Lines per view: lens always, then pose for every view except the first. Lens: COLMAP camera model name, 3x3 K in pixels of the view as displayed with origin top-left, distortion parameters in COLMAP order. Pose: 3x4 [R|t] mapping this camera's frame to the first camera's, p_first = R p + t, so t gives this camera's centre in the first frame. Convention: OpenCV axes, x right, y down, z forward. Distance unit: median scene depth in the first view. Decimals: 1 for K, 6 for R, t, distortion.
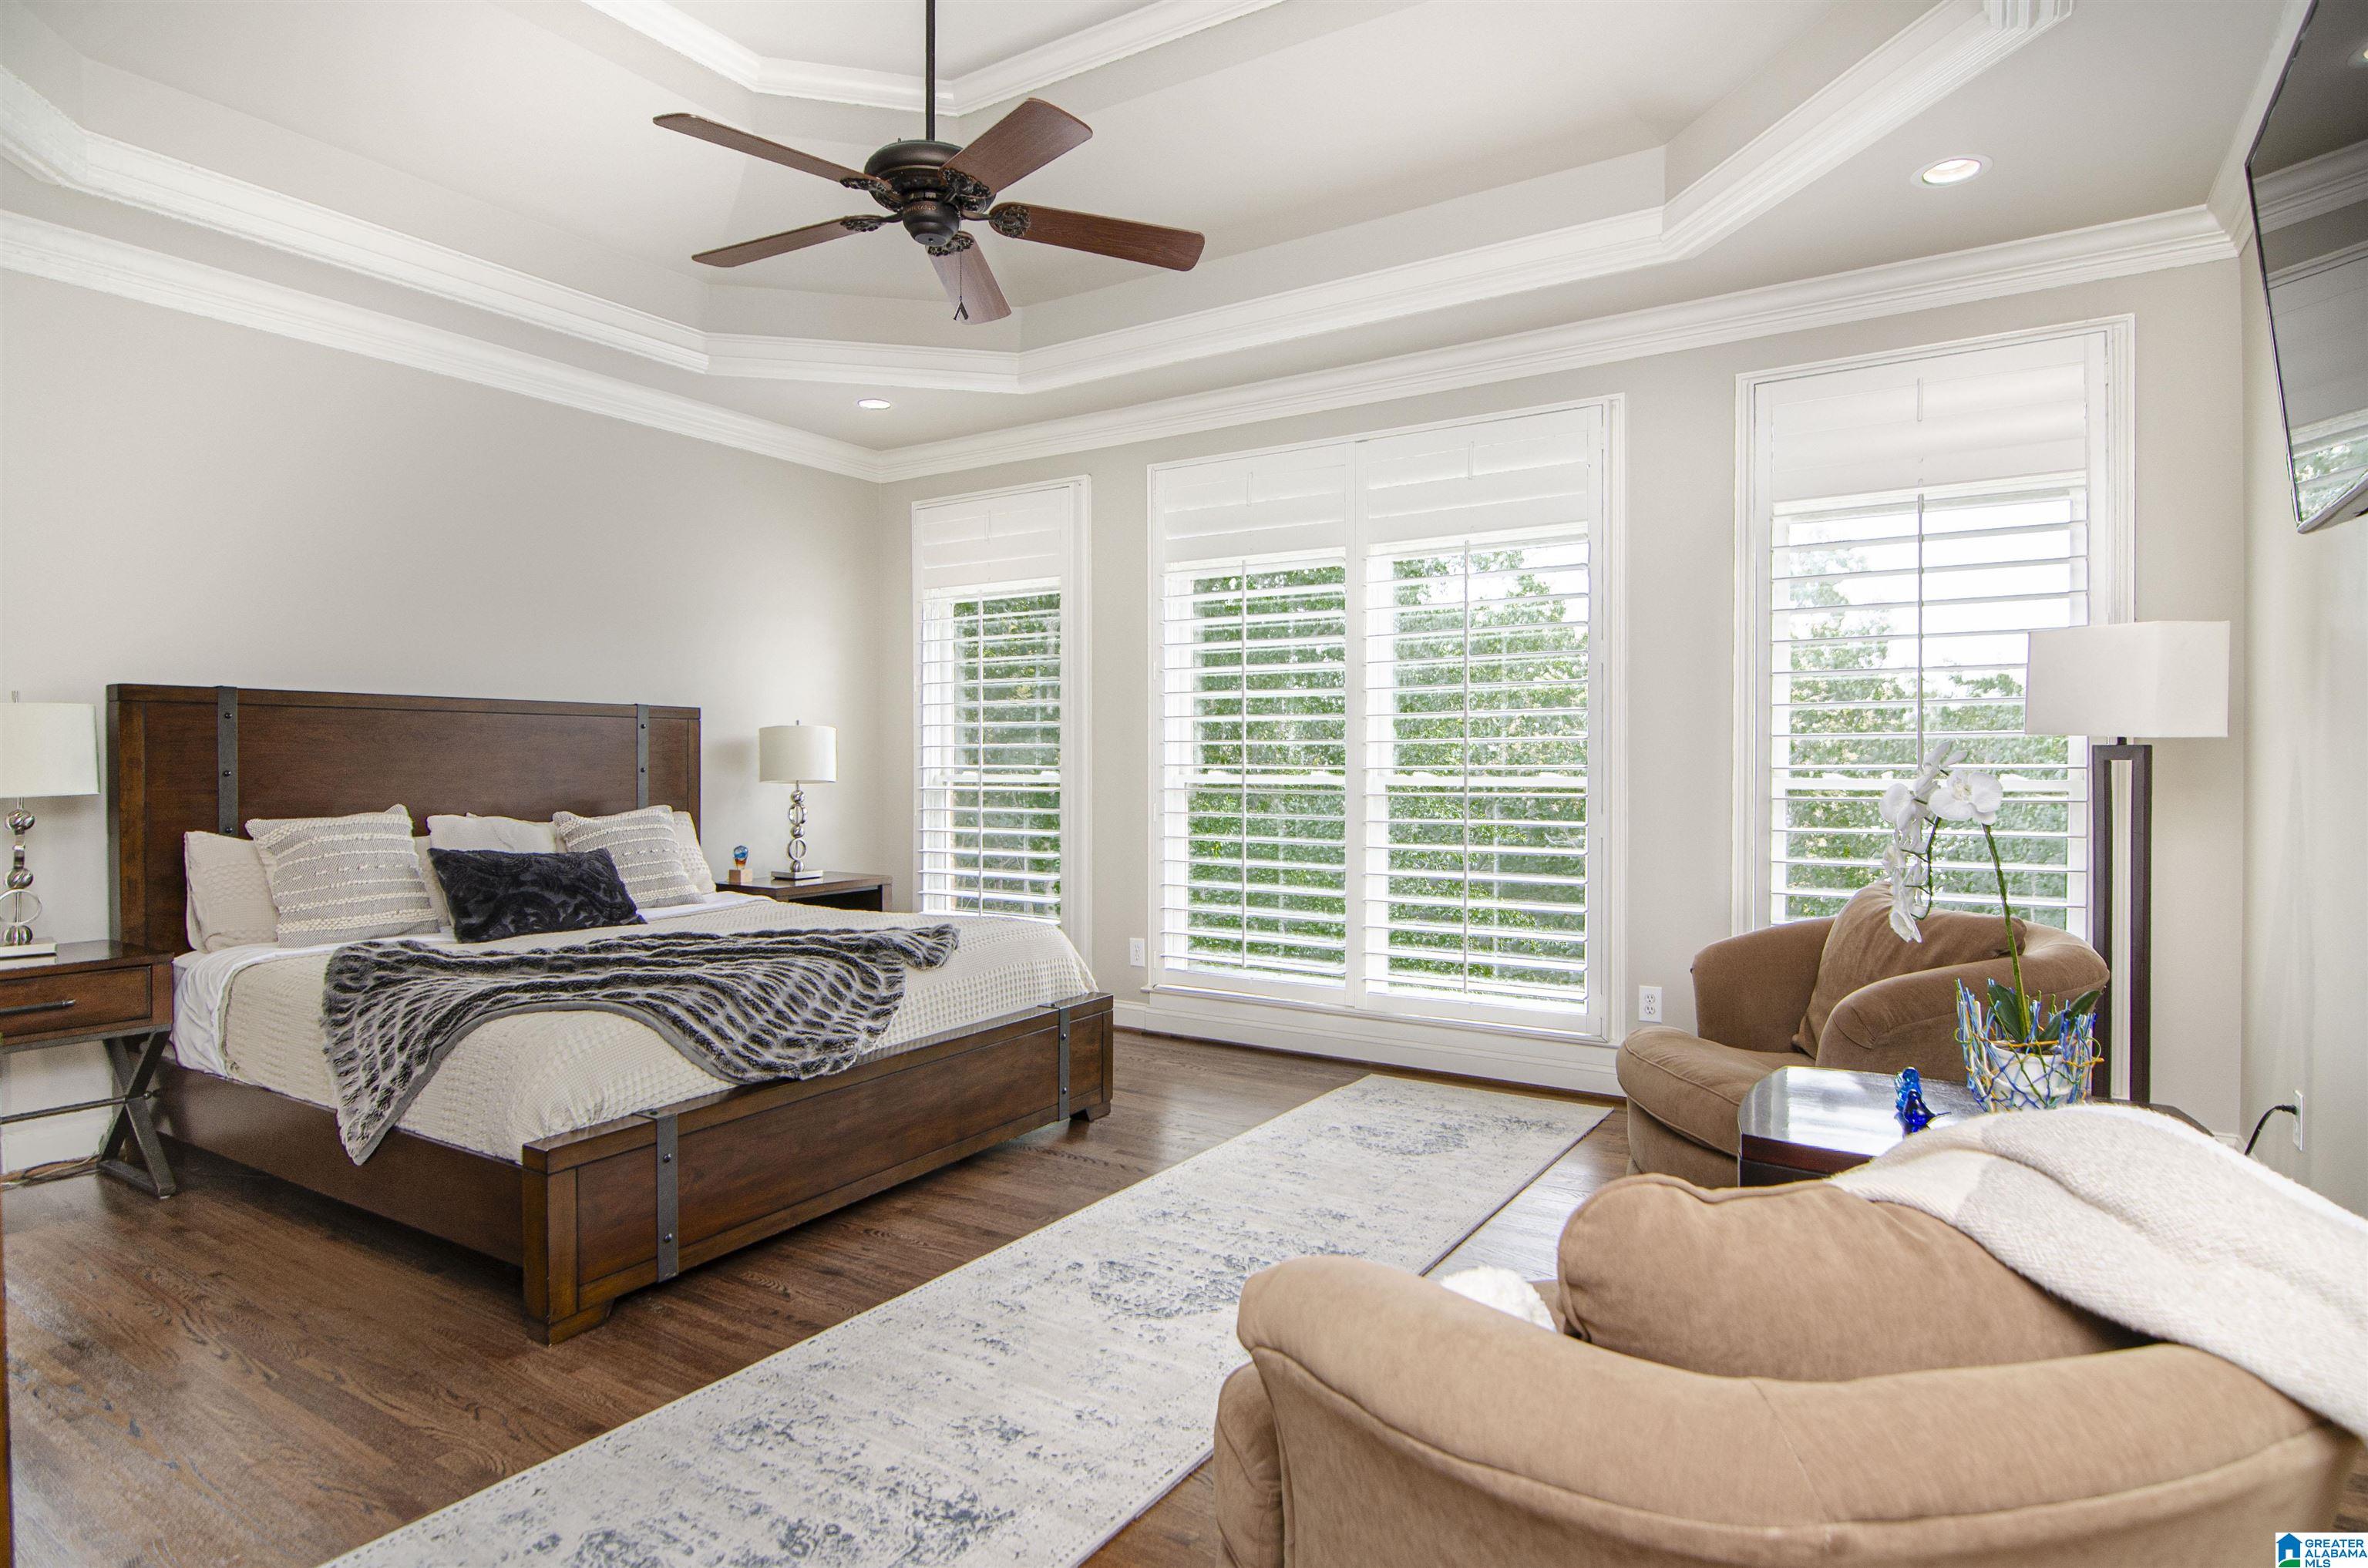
lens RADIAL K [[1262.4, 0, 1182.9], [0, 1262.4, 762.2], [0, 0, 1]] dist [-0.012180, -0.000693]
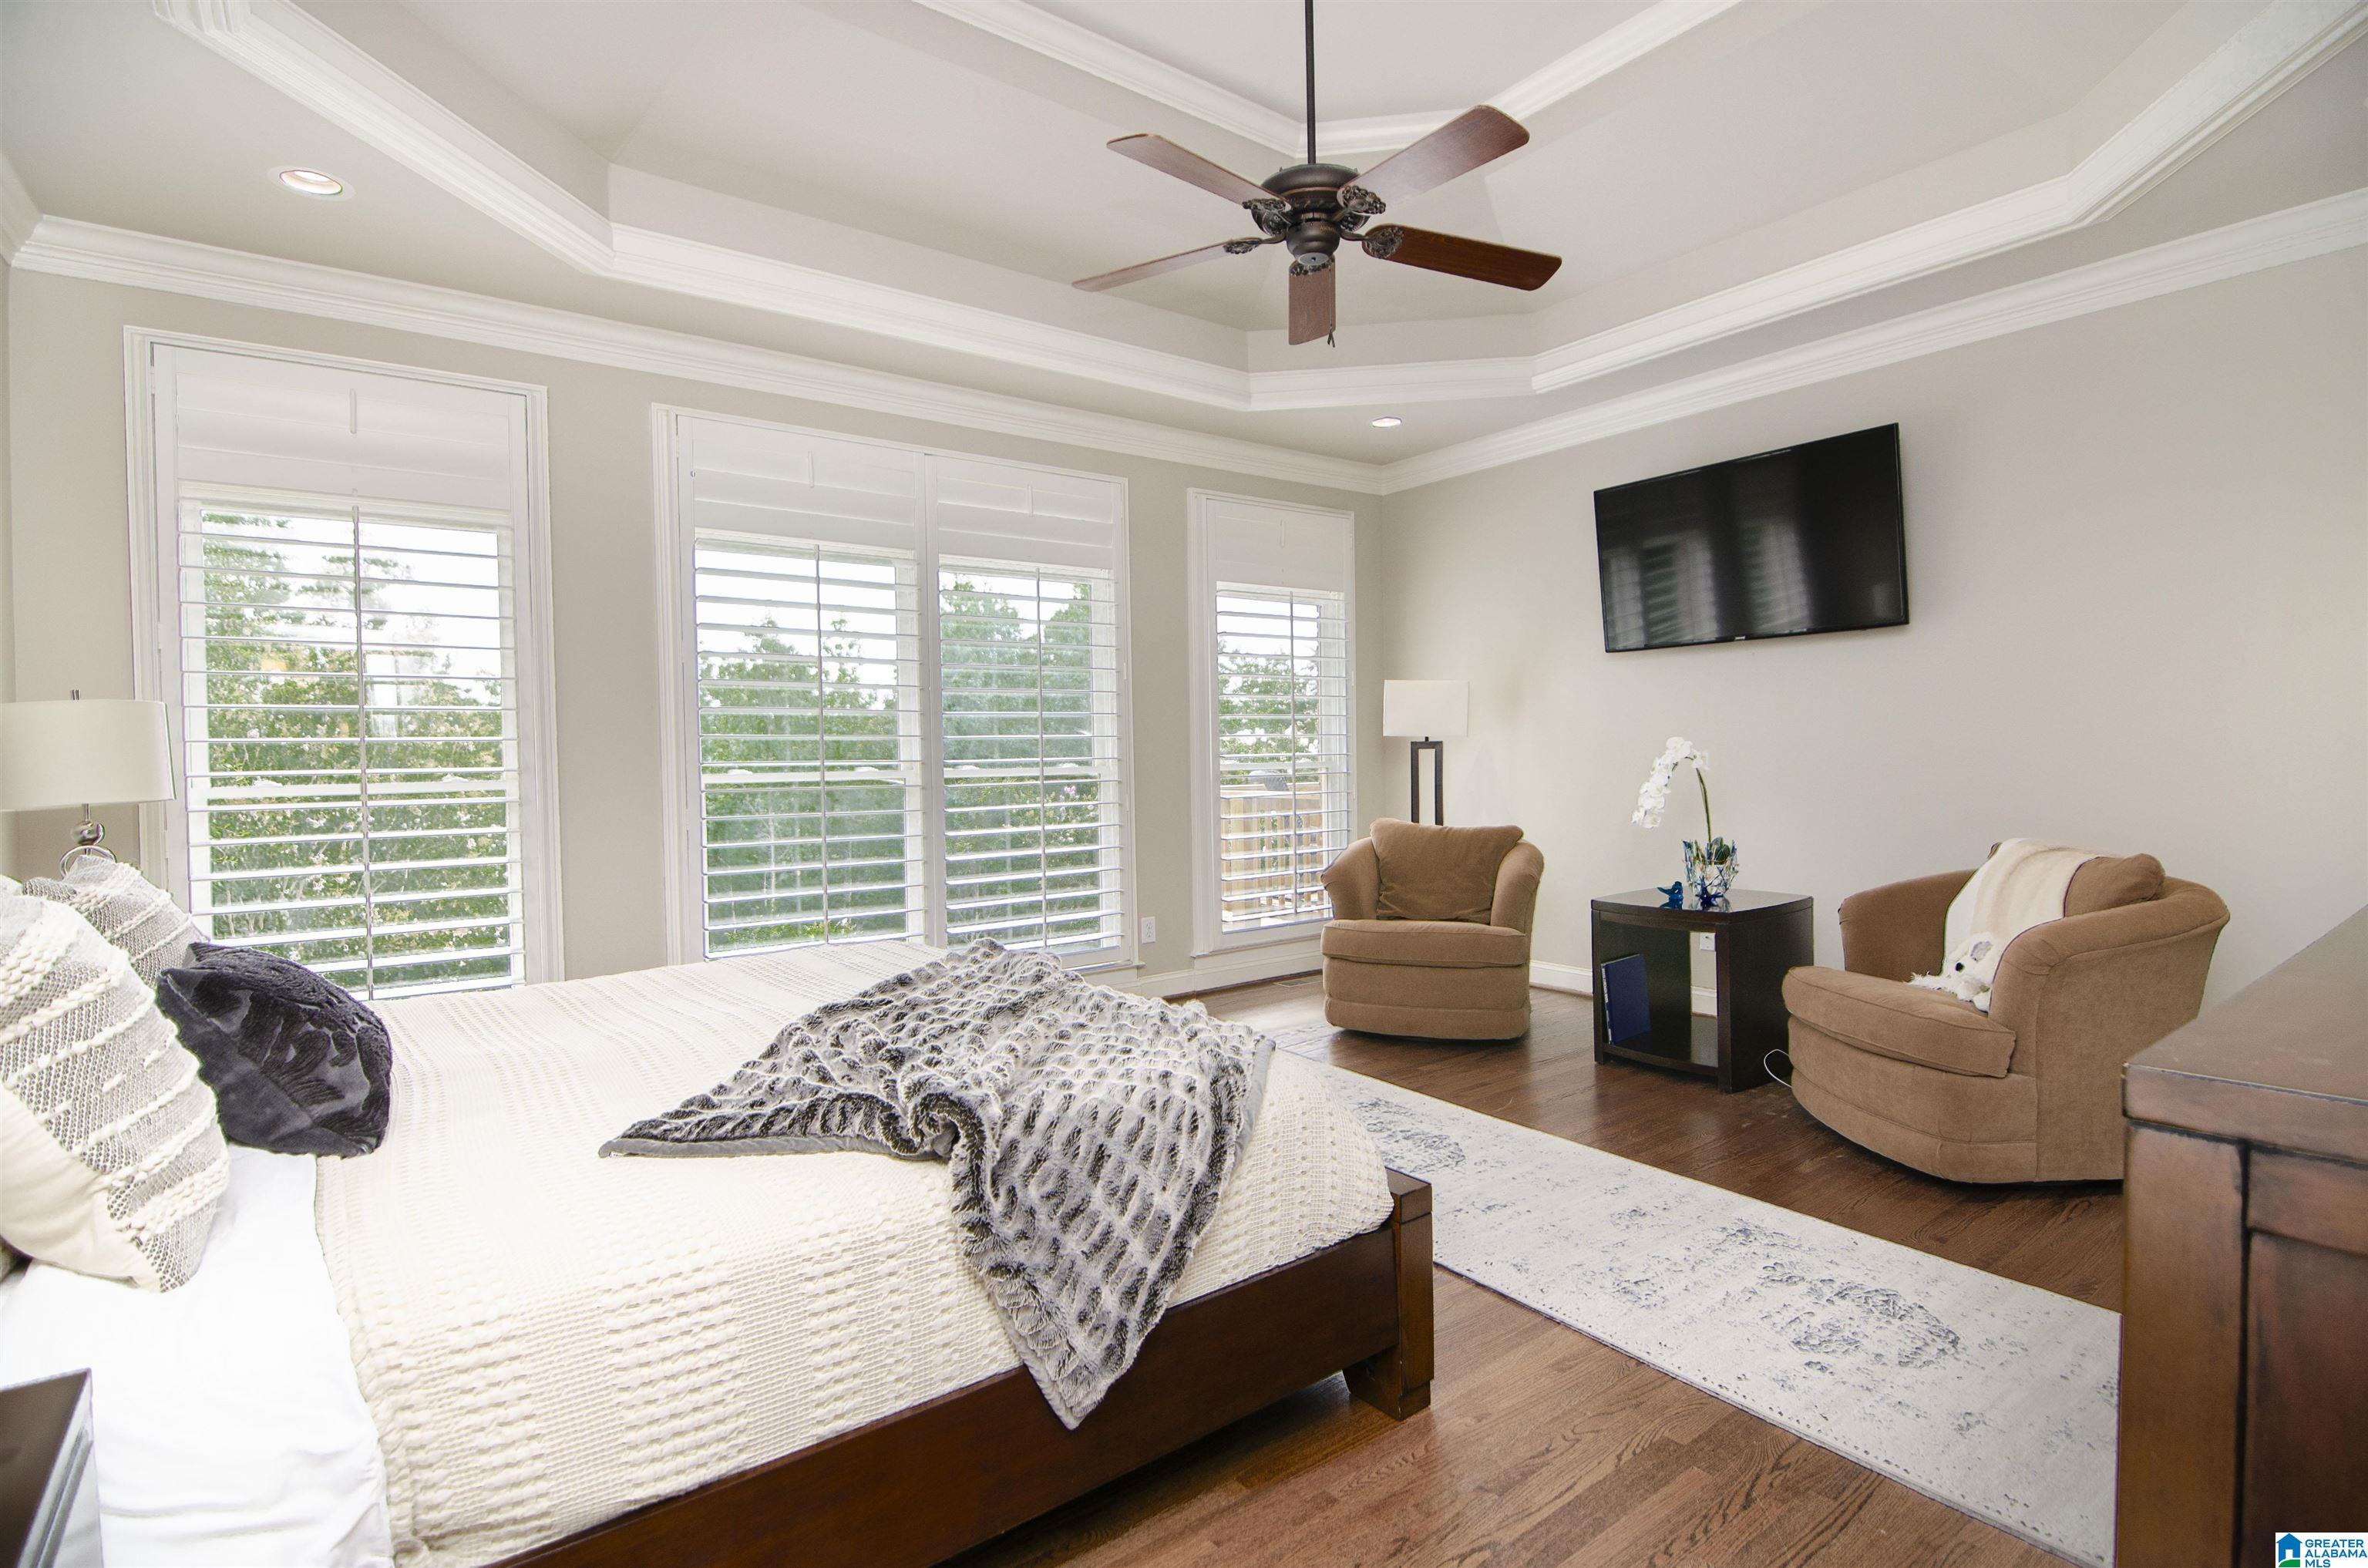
lens RADIAL K [[1167.5, 0, 1185.8], [0, 1167.5, 740.2], [0, 0, 1]] dist [0.001696, -0.009356]
pose [[0.351215, 0.004266, 0.936285, -0.489955], [0.017167, 0.999792, -0.010995, 0.000938], [-0.936137, 0.019935, 0.351069, 0.315406]]
